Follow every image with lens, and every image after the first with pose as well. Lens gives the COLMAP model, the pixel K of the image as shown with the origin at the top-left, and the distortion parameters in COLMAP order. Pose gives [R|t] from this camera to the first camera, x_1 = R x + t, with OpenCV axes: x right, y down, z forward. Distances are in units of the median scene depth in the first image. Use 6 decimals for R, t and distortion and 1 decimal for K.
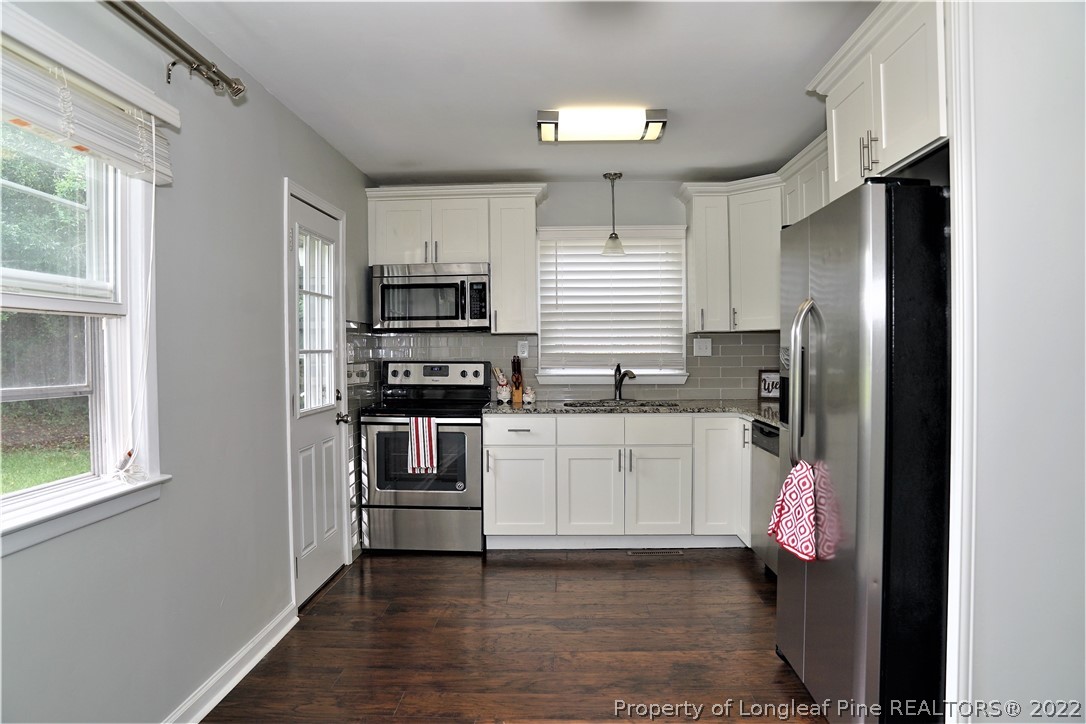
lens RADIAL K [[750.4, 0, 543.0], [0, 750.4, 362.0], [0, 0, 1]] dist [-0.135081, 0.100091]
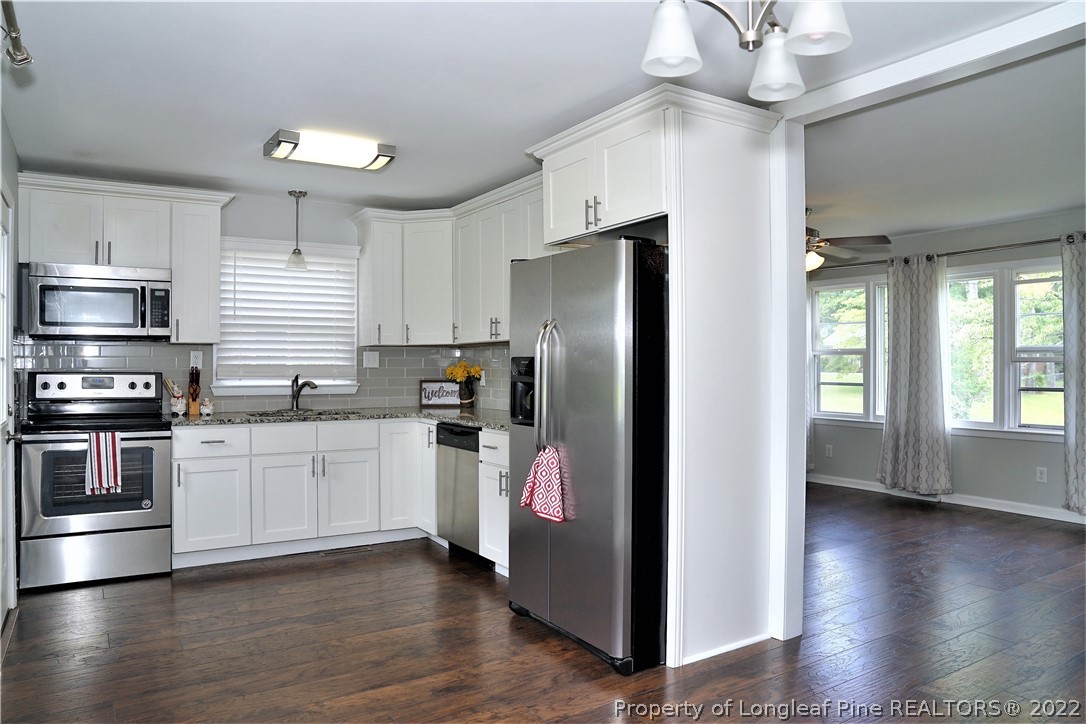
lens RADIAL K [[750.4, 0, 543.0], [0, 750.4, 362.0], [0, 0, 1]] dist [-0.135081, 0.100091]
pose [[0.824288, 0.007858, 0.566116, -0.214322], [0.005034, 0.999762, -0.021207, 0.008845], [-0.566148, 0.020330, 0.824053, -0.038221]]
